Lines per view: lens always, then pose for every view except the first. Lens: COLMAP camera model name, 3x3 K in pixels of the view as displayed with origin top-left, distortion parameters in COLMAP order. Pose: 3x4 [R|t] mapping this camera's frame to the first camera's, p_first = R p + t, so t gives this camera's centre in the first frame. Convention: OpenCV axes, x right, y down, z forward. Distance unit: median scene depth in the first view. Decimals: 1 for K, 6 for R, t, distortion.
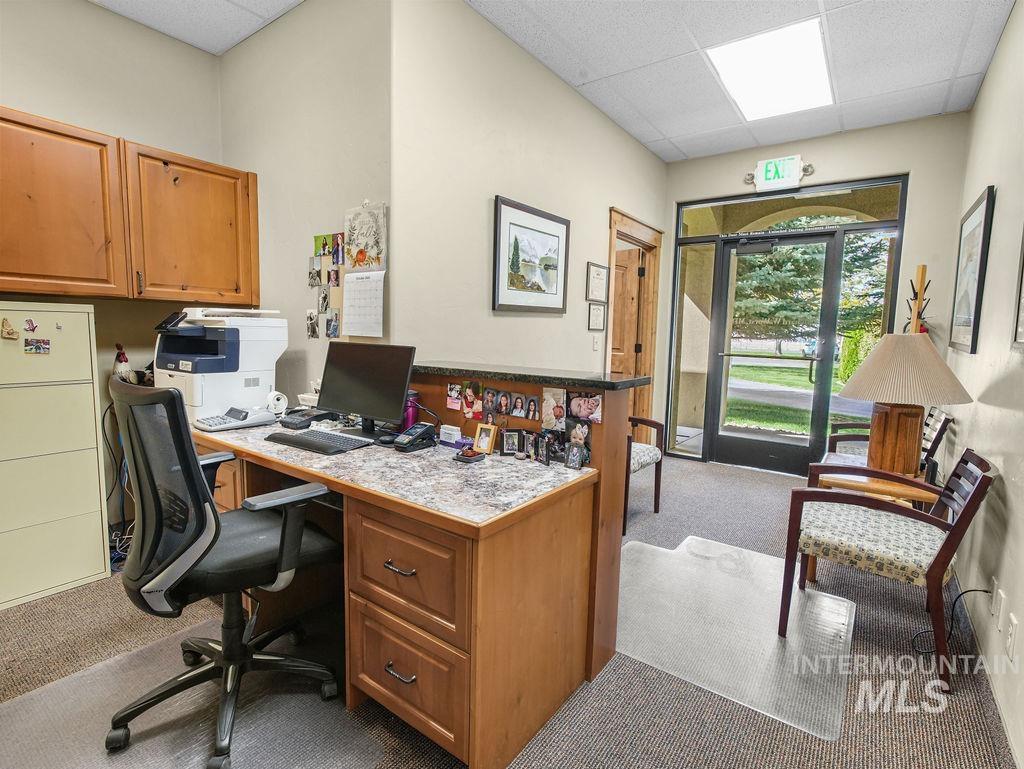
lens RADIAL K [[495.6, 0, 512.0], [0, 495.6, 384.5], [0, 0, 1]] dist [-0.011486, 0.000555]
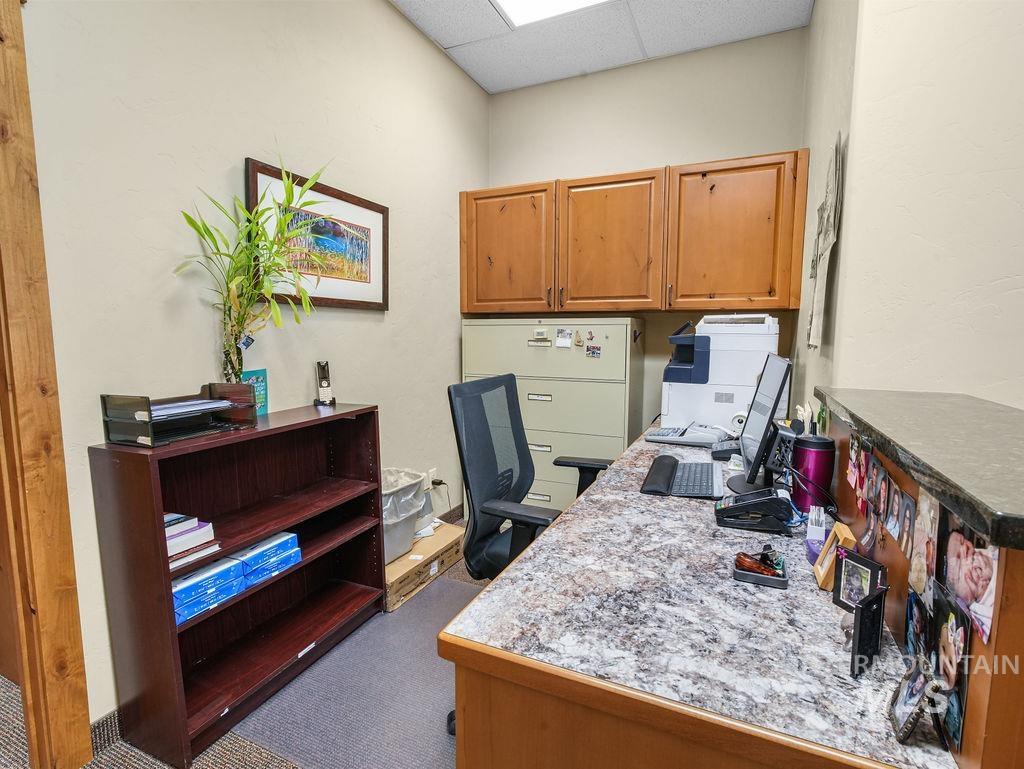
lens RADIAL K [[505.1, 0, 512.0], [0, 505.1, 384.5], [0, 0, 1]] dist [0.000487, 0.000563]
pose [[0.200754, 0.081186, -0.976272, 0.406222], [-0.103761, 0.992717, 0.061217, -0.064561], [0.974131, 0.089009, 0.207715, 0.657035]]
